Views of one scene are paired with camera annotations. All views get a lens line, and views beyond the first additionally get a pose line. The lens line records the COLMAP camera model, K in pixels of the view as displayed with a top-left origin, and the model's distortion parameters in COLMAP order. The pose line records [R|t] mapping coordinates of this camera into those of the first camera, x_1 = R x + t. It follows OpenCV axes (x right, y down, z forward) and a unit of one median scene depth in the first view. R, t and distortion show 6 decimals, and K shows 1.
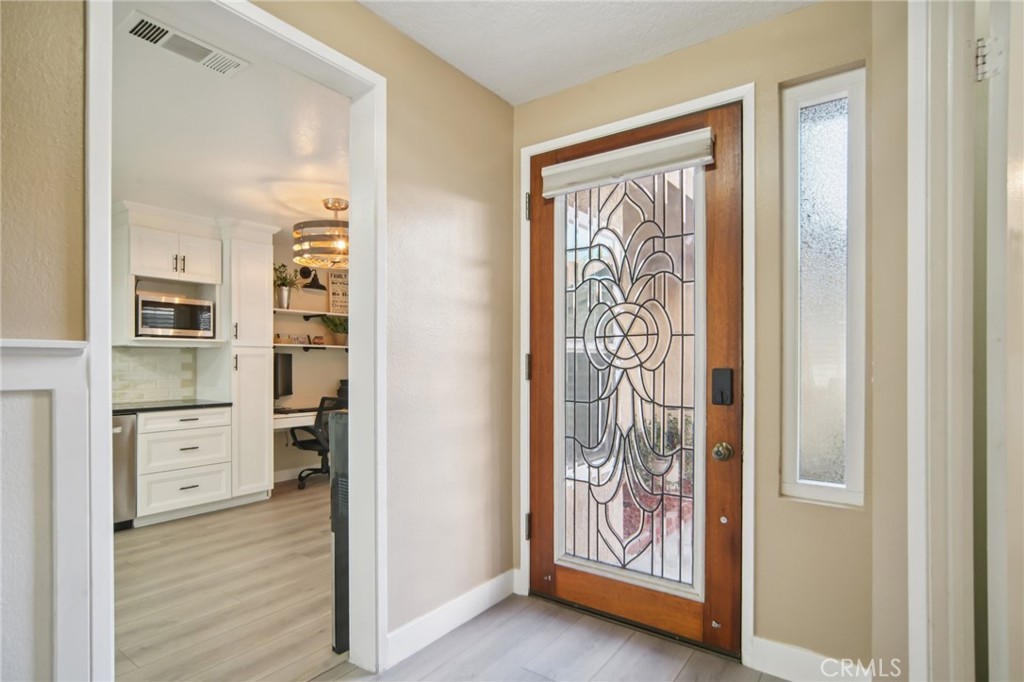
lens RADIAL K [[517.2, 0, 512.4], [0, 517.2, 360.4], [0, 0, 1]] dist [0.000745, -0.023531]
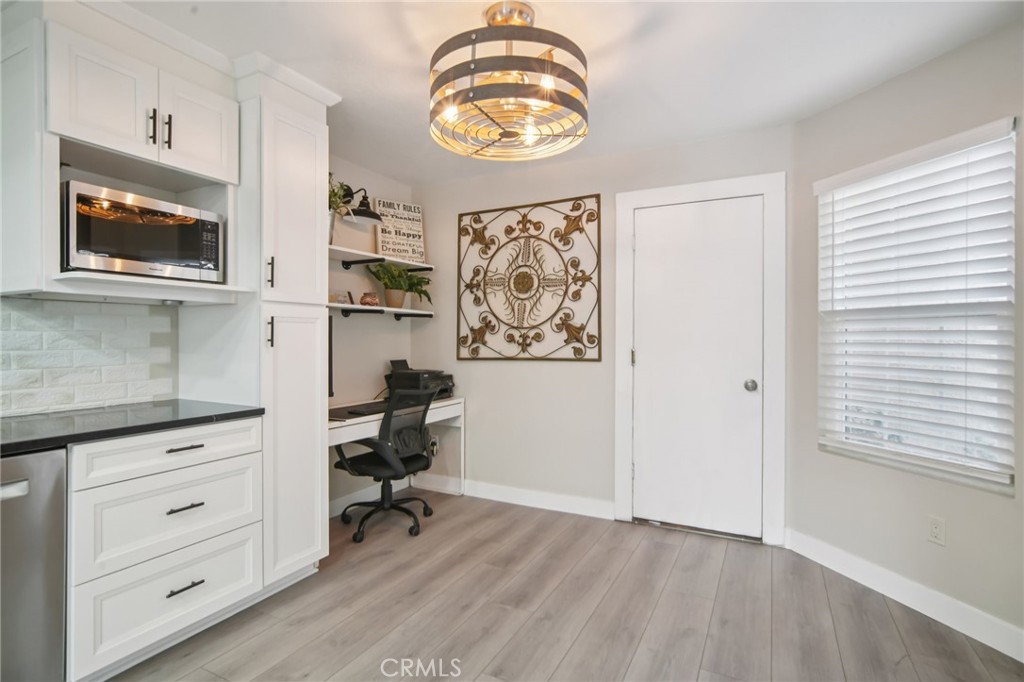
lens RADIAL K [[498.6, 0, 515.9], [0, 498.6, 337.3], [0, 0, 1]] dist [-0.008344, 0.000475]
pose [[0.989084, 0.003013, 0.147320, -0.360898], [-0.003280, 0.999993, 0.001574, 0.008218], [-0.147314, -0.002040, 0.989088, 0.457517]]
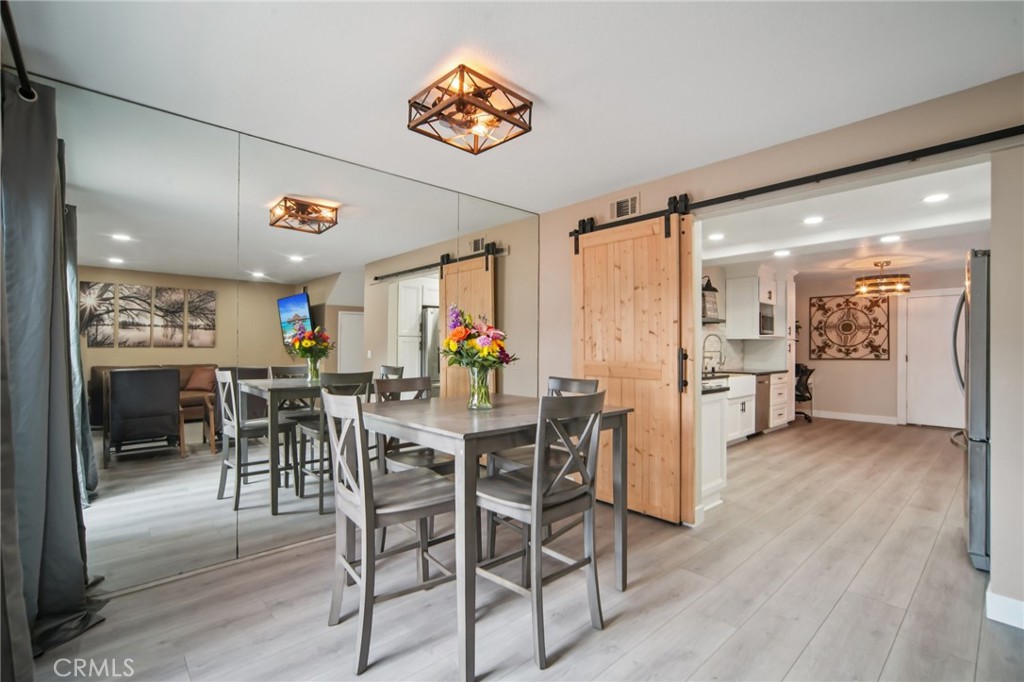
lens RADIAL K [[451.1, 0, 514.3], [0, 451.1, 346.3], [0, 0, 1]] dist [-0.002866, -0.000019]
pose [[0.978127, 0.005507, -0.207938, -1.151128], [-0.006262, 0.999976, -0.002972, 0.007948], [0.207916, 0.004209, 0.978138, -0.759355]]
